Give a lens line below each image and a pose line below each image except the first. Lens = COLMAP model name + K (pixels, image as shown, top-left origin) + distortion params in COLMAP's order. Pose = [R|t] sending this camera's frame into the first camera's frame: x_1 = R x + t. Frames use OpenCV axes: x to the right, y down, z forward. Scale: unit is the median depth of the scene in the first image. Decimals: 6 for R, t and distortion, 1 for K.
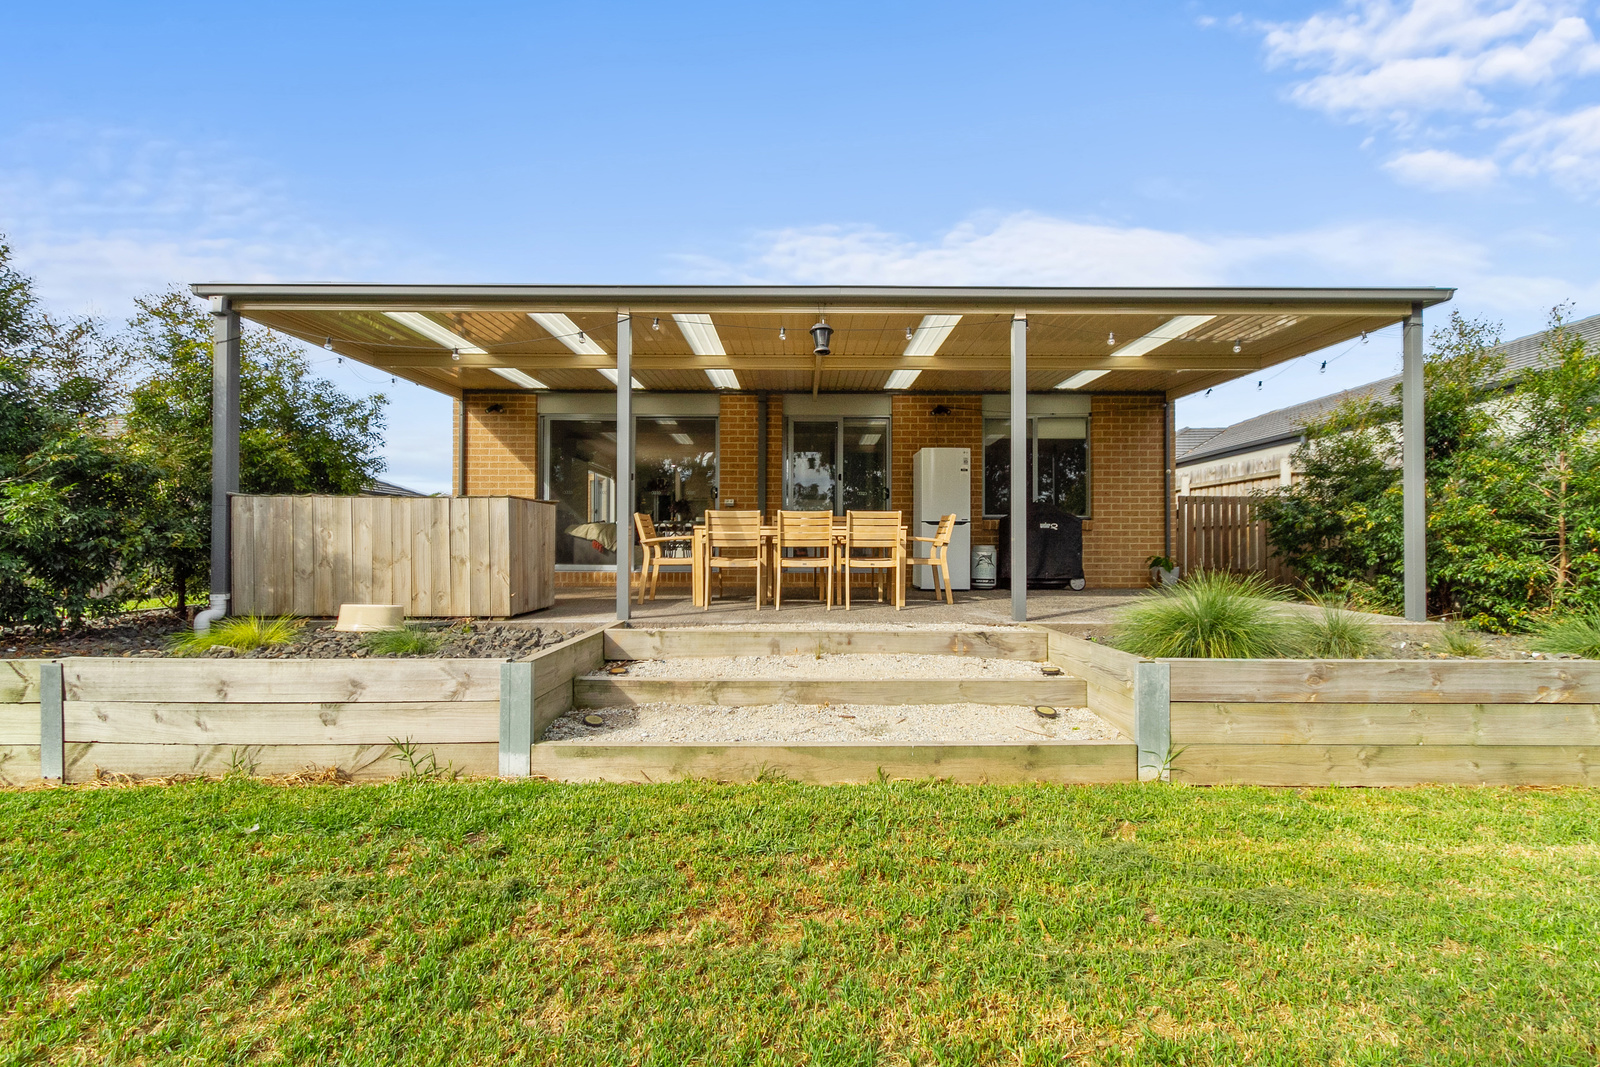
lens RADIAL K [[736.6, 0, 801.3], [0, 736.6, 538.0], [0, 0, 1]] dist [-0.000252, 0.000007]
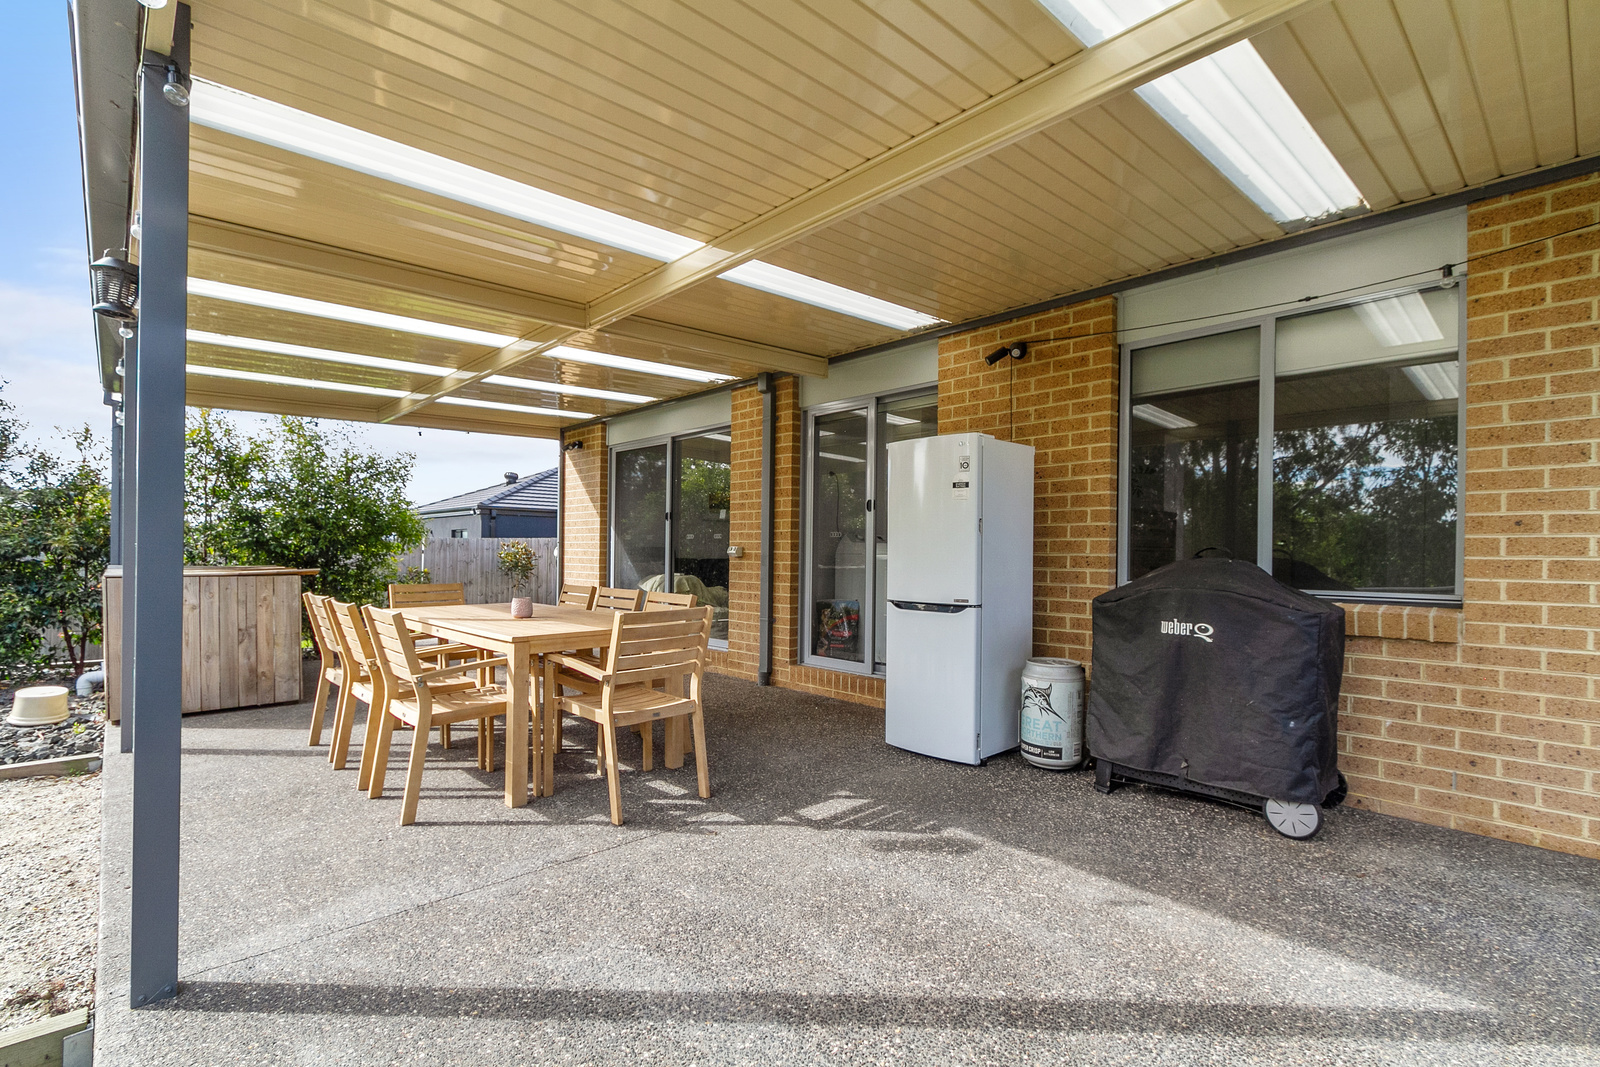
lens RADIAL K [[736.6, 0, 798.9], [0, 736.6, 539.6], [0, 0, 1]] dist [-0.000252, 0.000007]
pose [[0.675448, -0.004475, -0.737394, 0.463980], [0.005138, 0.999986, -0.001362, -0.058660], [0.737390, -0.002869, 0.675461, 0.623166]]
